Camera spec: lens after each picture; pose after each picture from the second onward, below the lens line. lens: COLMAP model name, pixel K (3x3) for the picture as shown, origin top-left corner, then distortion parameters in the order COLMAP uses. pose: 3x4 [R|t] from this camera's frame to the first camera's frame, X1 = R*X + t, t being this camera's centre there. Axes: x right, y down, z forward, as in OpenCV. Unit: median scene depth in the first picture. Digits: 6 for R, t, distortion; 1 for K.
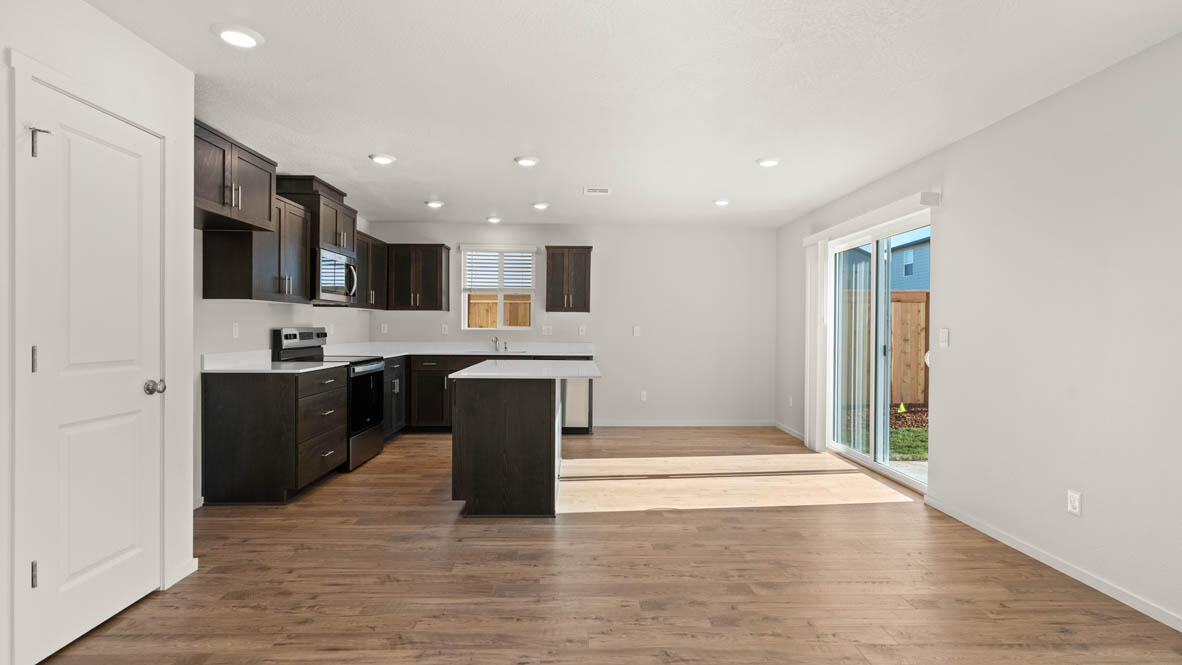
lens RADIAL K [[557.6, 0, 591.0], [0, 557.6, 332.5], [0, 0, 1]] dist [0.000102, 0.000074]
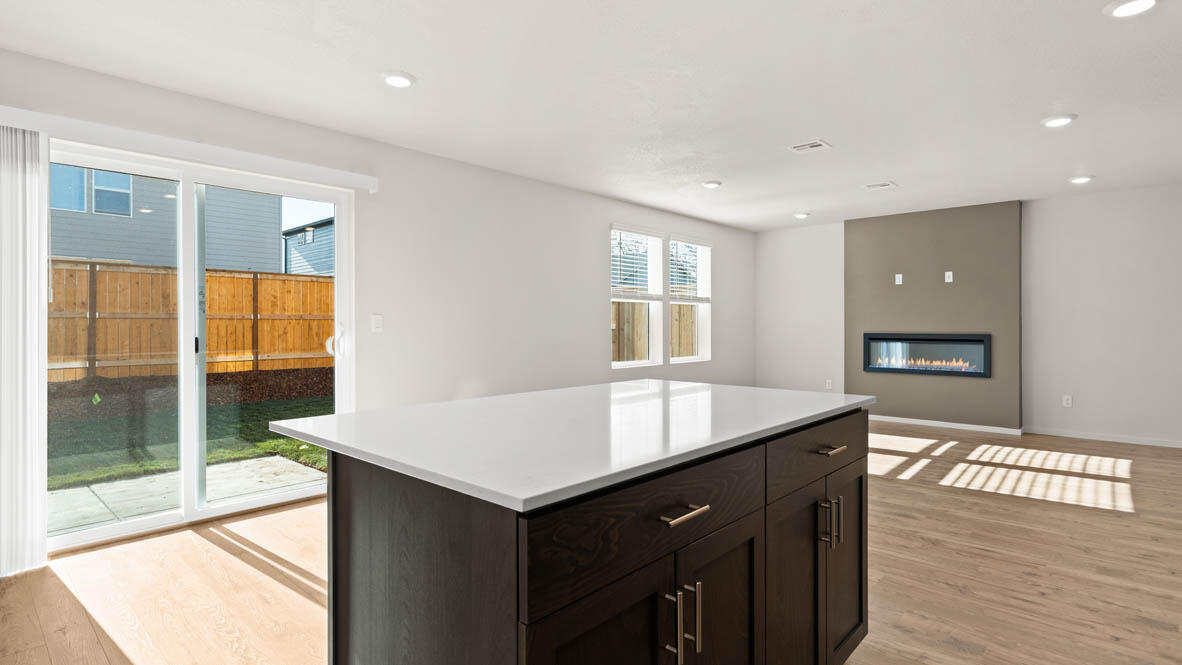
lens RADIAL K [[588.1, 0, 591.0], [0, 588.1, 332.5], [0, 0, 1]] dist [0.003657, 0.000964]
pose [[-0.719230, -0.018590, 0.694524, -0.397789], [0.004120, 0.999510, 0.031020, -0.005693], [-0.694760, 0.025172, -0.718801, 1.415024]]
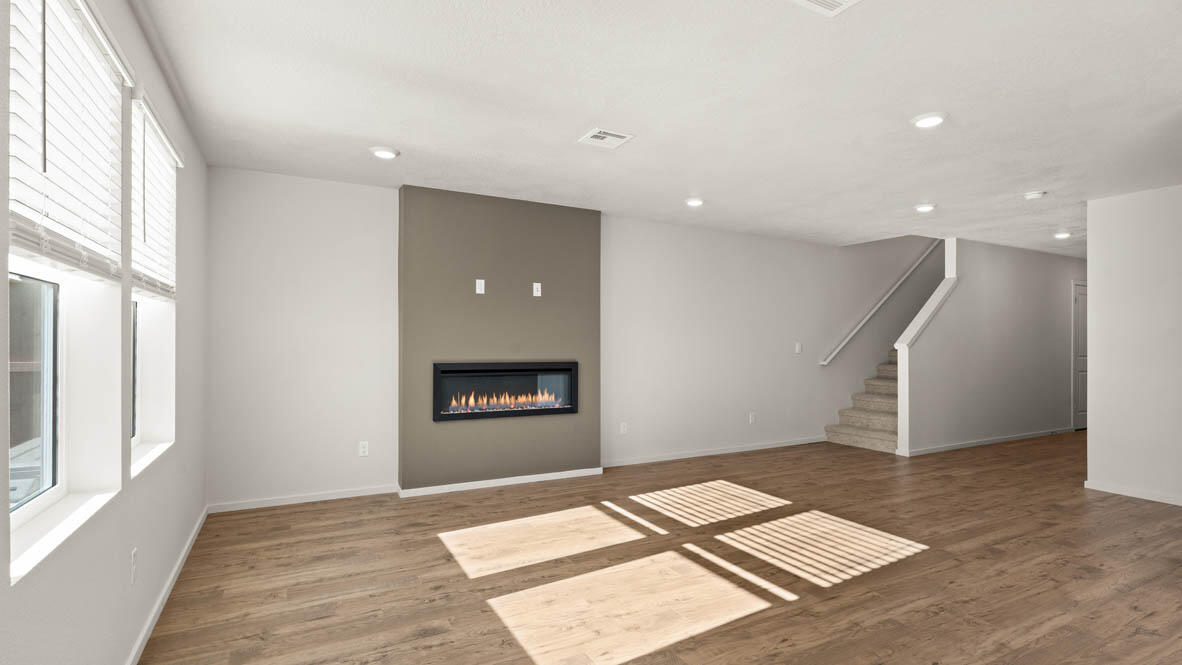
lens RADIAL K [[557.6, 0, 591.0], [0, 557.6, 332.5], [0, 0, 1]] dist [0.000102, 0.000074]
pose [[-0.892207, -0.019721, -0.451195, 0.467227], [-0.017269, 0.999805, -0.009551, -0.001399], [0.451296, -0.000730, -0.892374, 0.695299]]
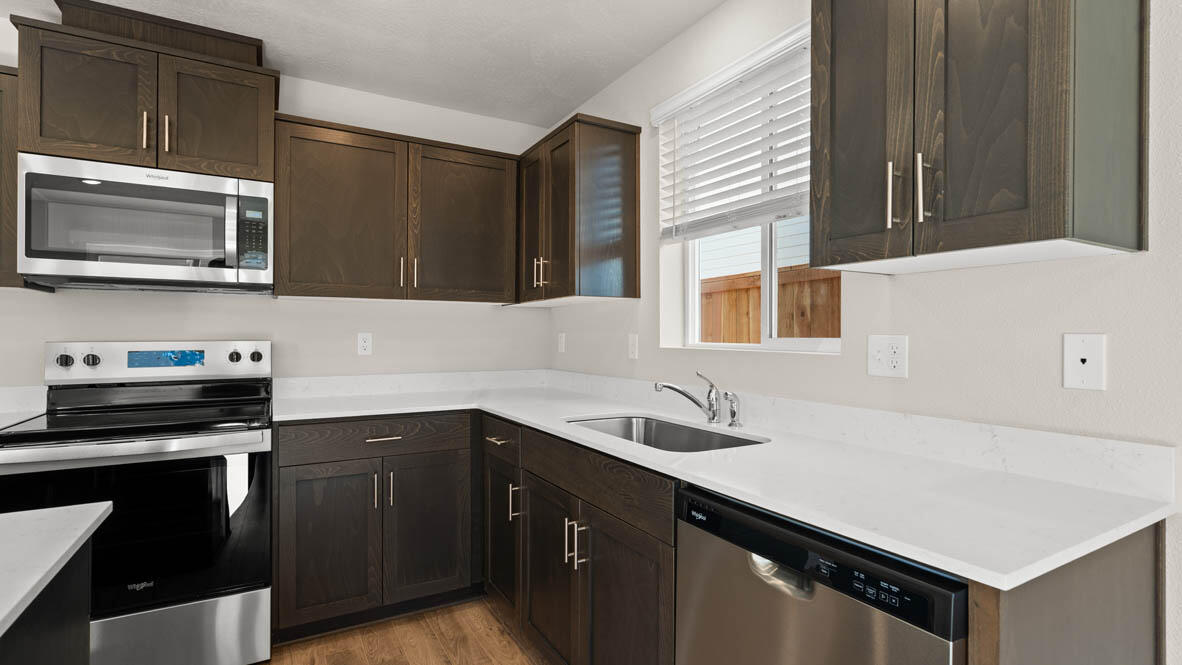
lens RADIAL K [[570.6, 0, 591.0], [0, 570.6, 332.5], [0, 0, 1]] dist [0.014029, 0.000235]
pose [[0.471773, -0.006736, -0.881694, 0.108835], [-0.011482, 0.999839, -0.013783, -0.016321], [0.881645, 0.016626, 0.471620, 1.335540]]
